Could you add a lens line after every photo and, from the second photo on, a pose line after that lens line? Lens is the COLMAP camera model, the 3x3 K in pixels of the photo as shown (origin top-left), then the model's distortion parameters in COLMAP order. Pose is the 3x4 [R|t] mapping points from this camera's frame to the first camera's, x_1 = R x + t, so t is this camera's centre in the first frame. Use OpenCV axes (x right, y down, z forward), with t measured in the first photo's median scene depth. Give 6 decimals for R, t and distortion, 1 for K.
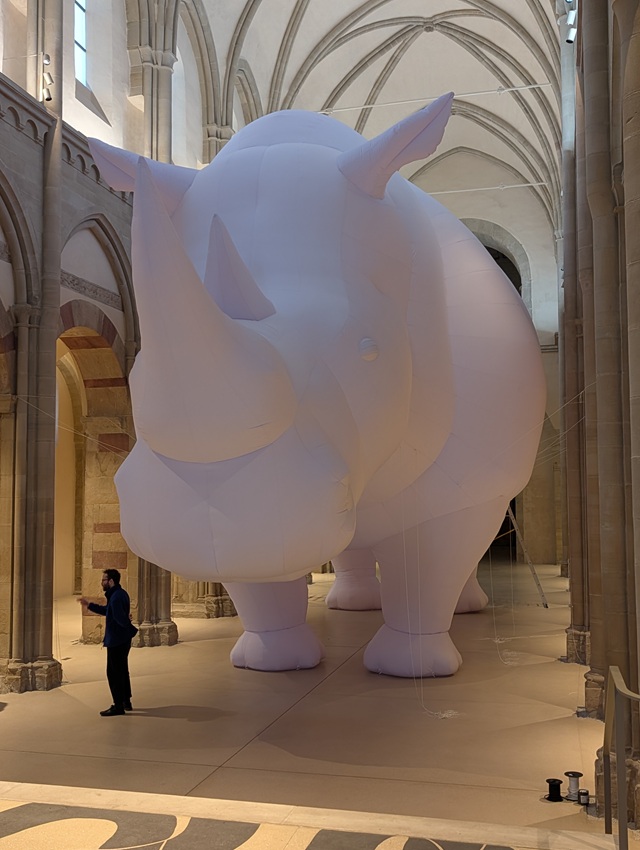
lens RADIAL K [[857.4, 0, 320.0], [0, 857.4, 425.0], [0, 0, 1]] dist [0.007953, -0.011159]
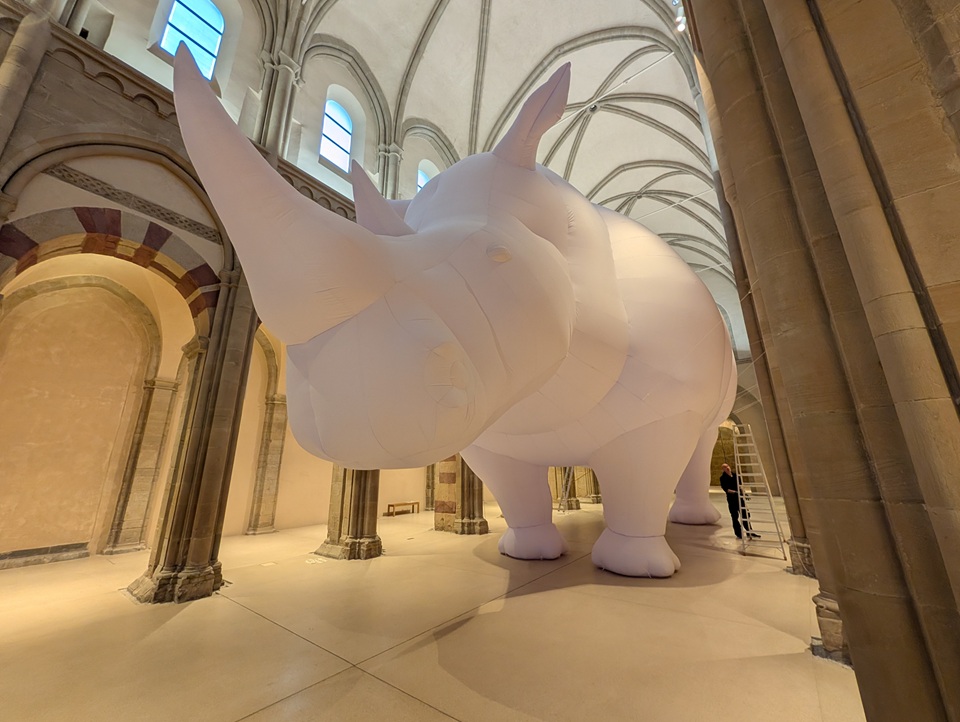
lens RADIAL K [[365.4, 0, 480.0], [0, 365.4, 361.0], [0, 0, 1]] dist [-0.001430, 0.000079]
pose [[0.918945, -0.114998, -0.377248, 0.132109], [0.038400, 0.978089, -0.204615, 0.095847], [0.392513, 0.173544, 0.903225, 0.393978]]
